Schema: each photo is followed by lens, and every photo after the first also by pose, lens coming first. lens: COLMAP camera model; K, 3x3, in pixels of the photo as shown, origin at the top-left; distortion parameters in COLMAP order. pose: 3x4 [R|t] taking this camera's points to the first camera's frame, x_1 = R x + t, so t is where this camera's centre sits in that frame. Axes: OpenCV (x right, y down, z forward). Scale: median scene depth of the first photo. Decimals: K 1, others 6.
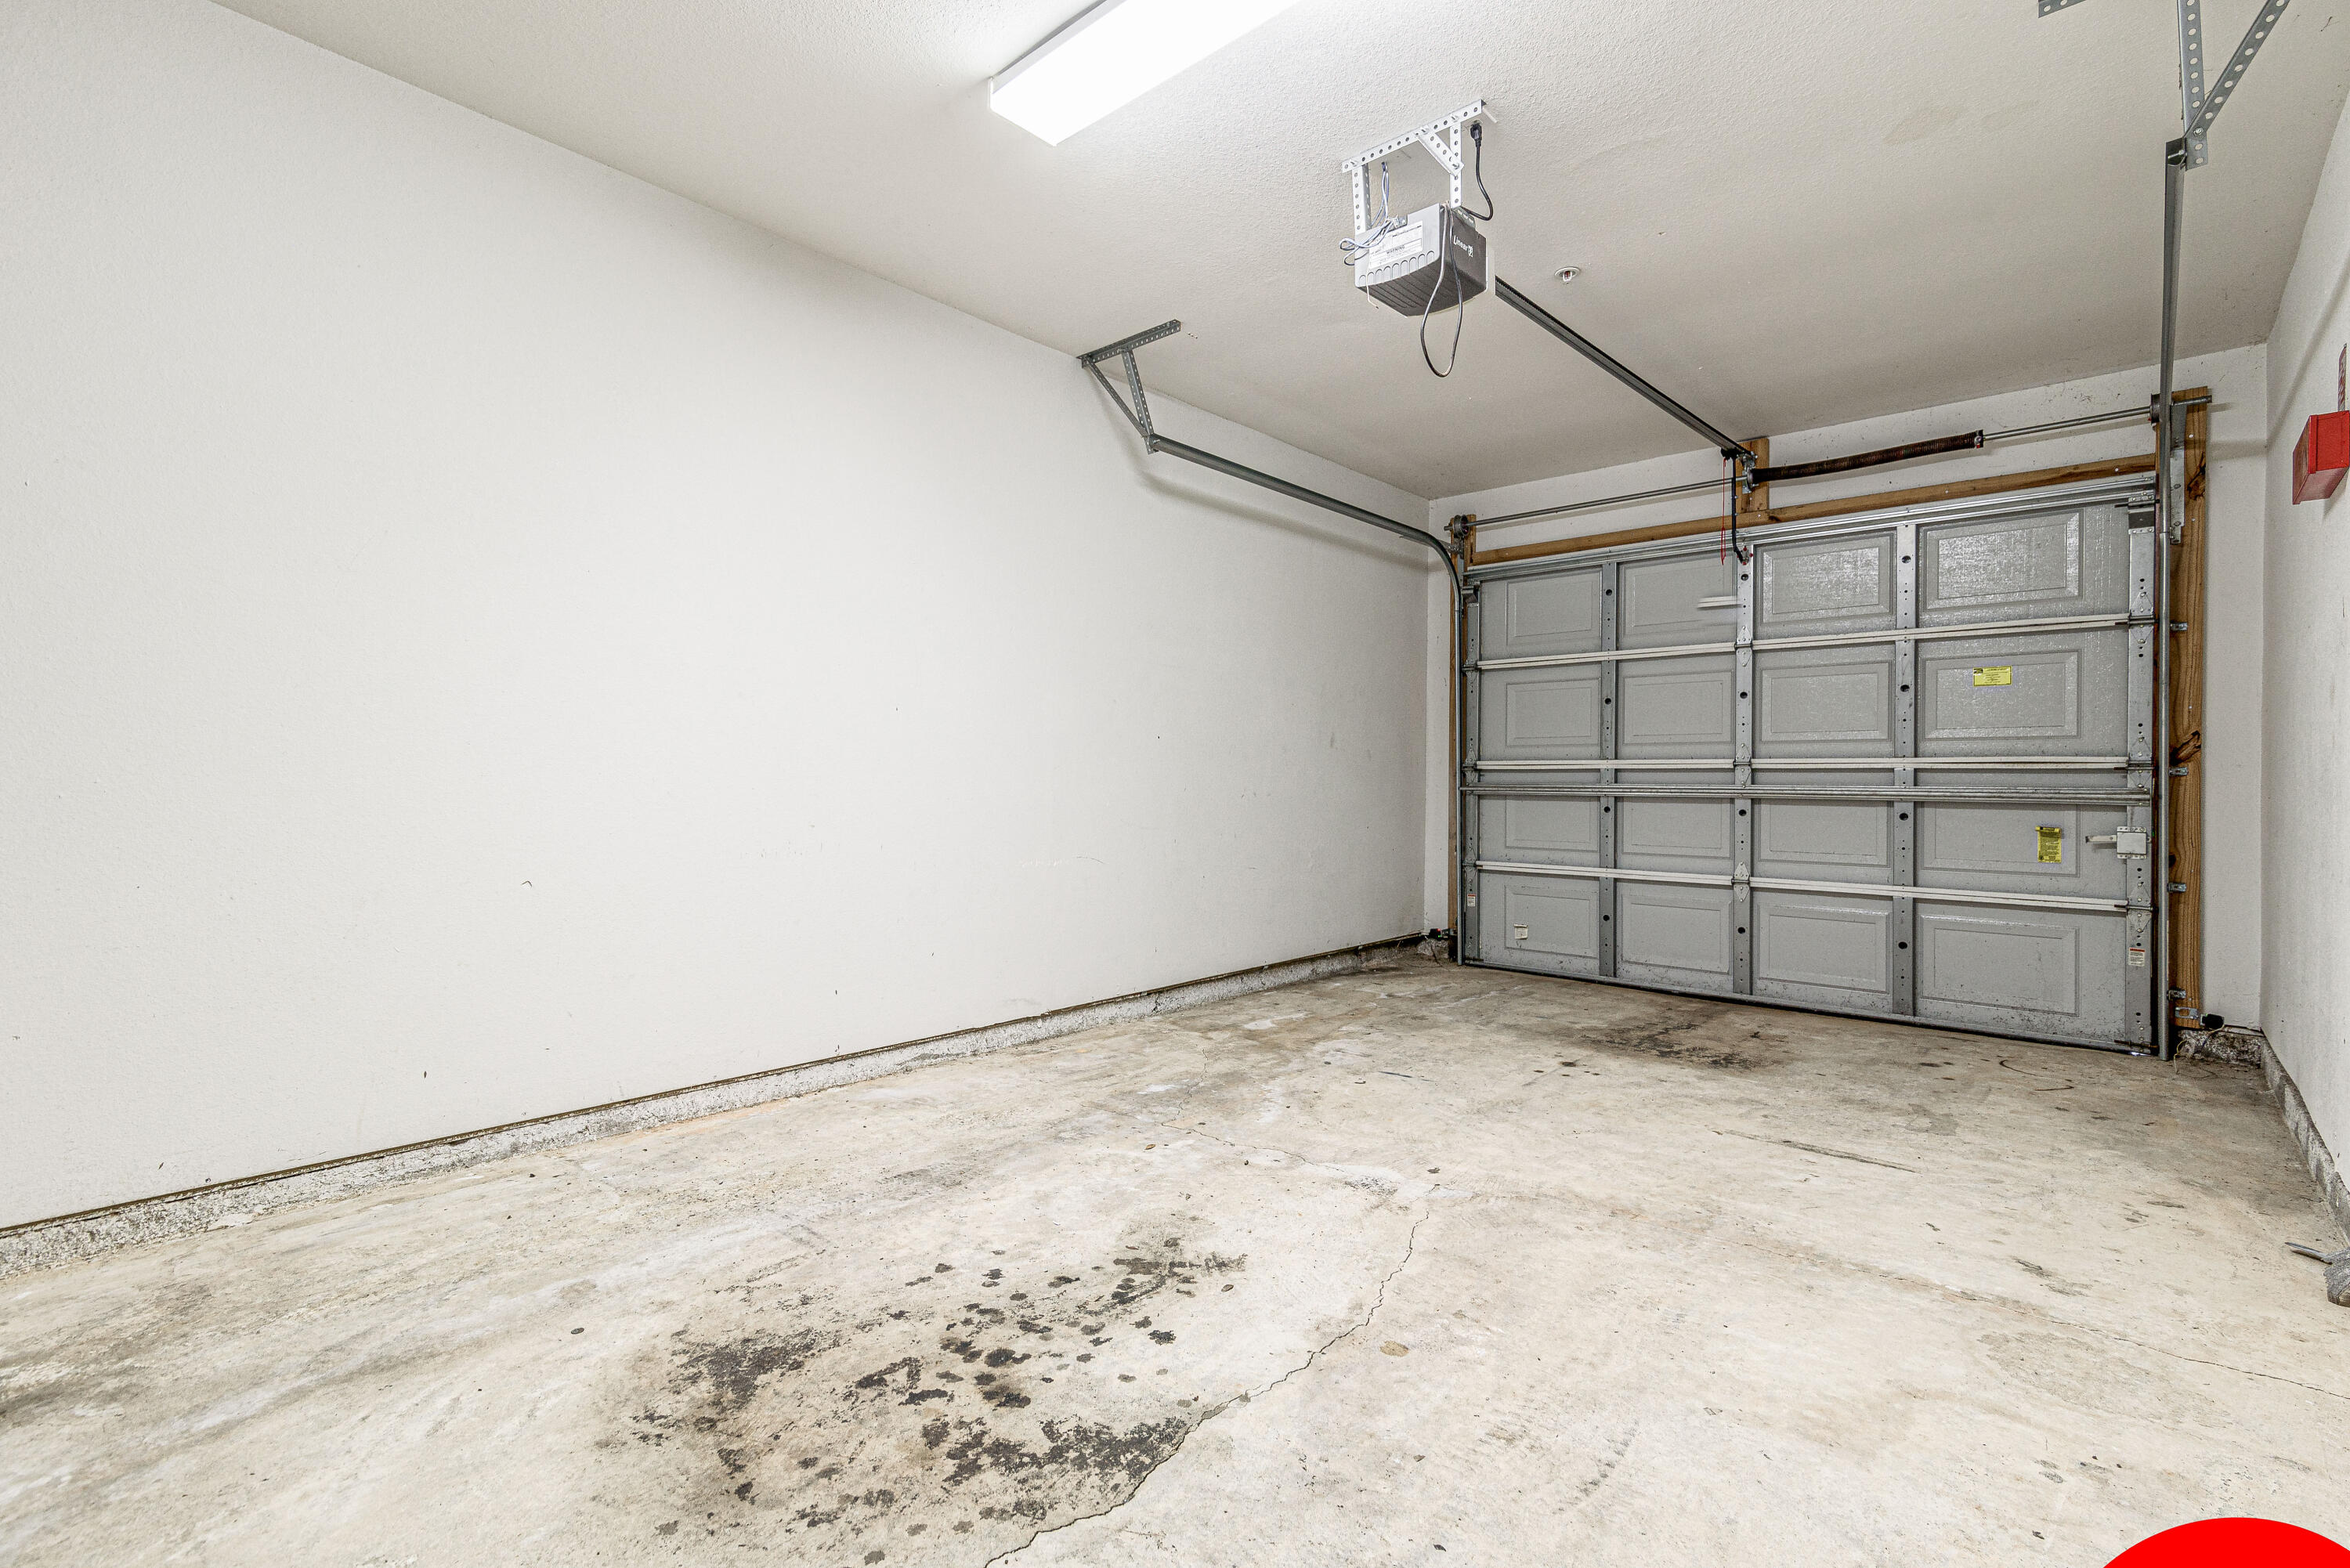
lens RADIAL K [[1084.7, 0, 1197.3], [0, 1084.7, 769.4], [0, 0, 1]] dist [0.012254, 0.000172]
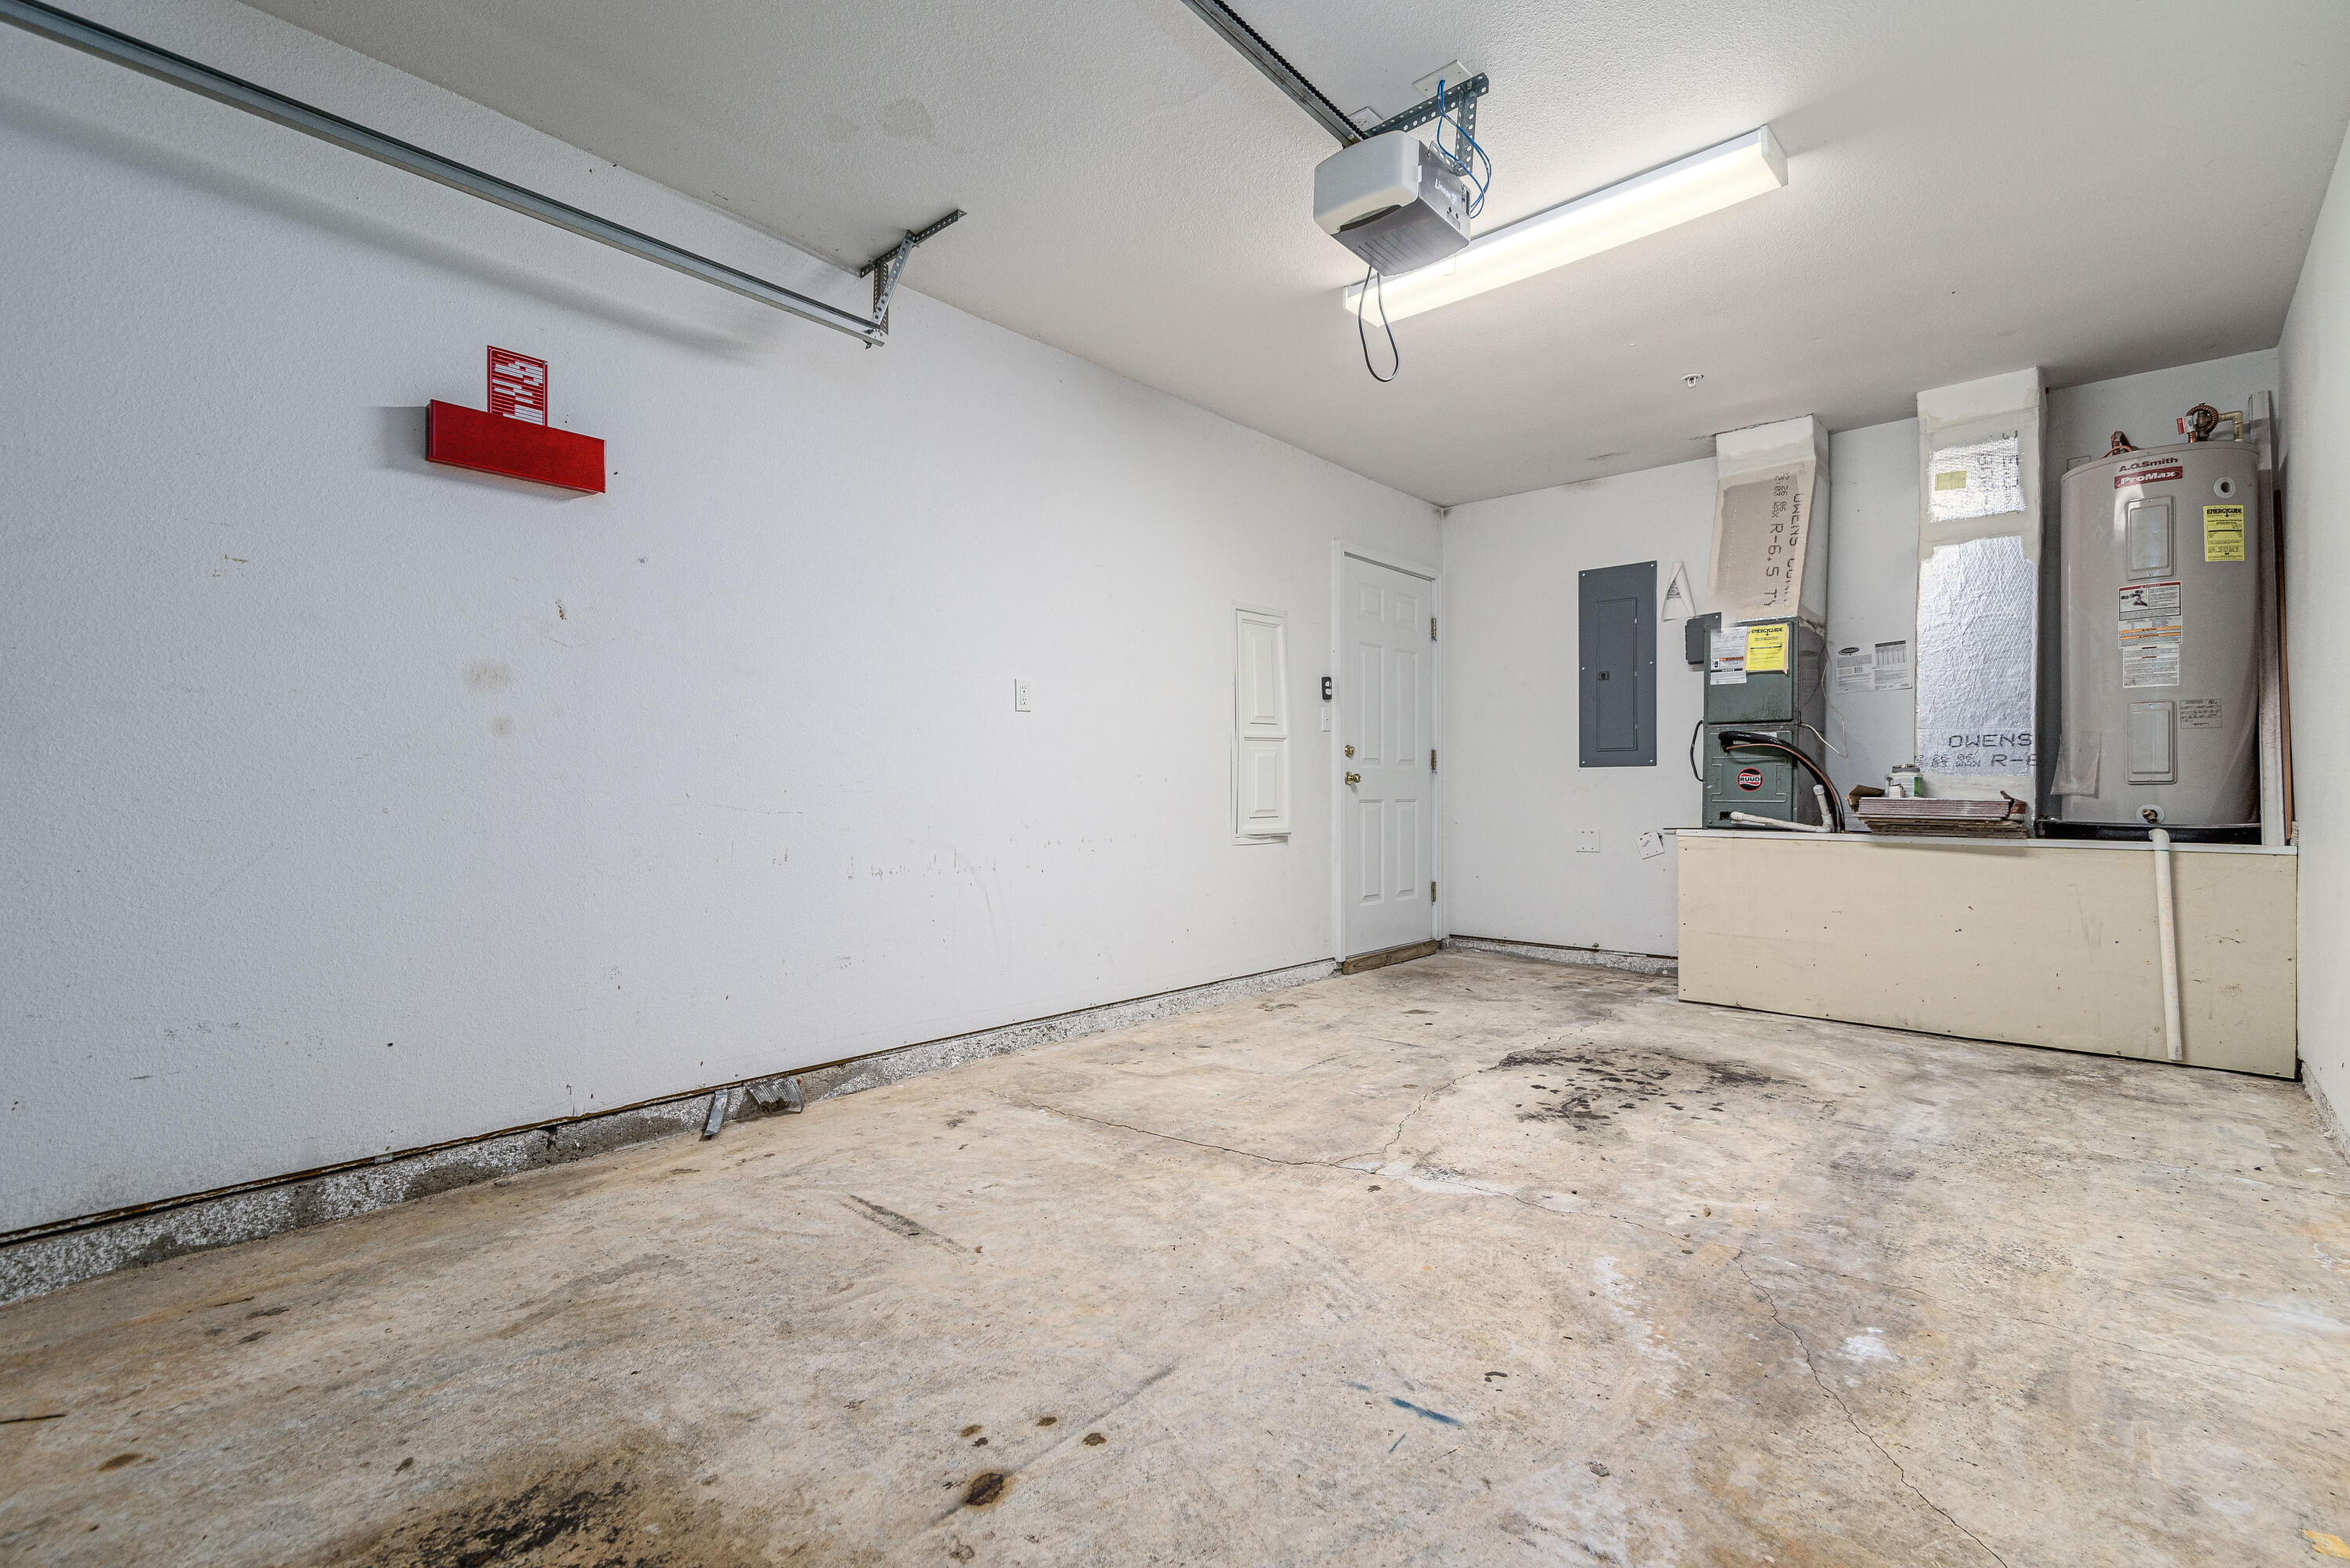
lens RADIAL K [[1084.7, 0, 1197.3], [0, 1084.7, 769.4], [0, 0, 1]] dist [0.012254, 0.000172]
pose [[-0.999950, -0.009861, -0.001384, 0.454317], [-0.009819, 0.999566, -0.027784, 0.040842], [0.001657, -0.027769, -0.999613, 2.357923]]
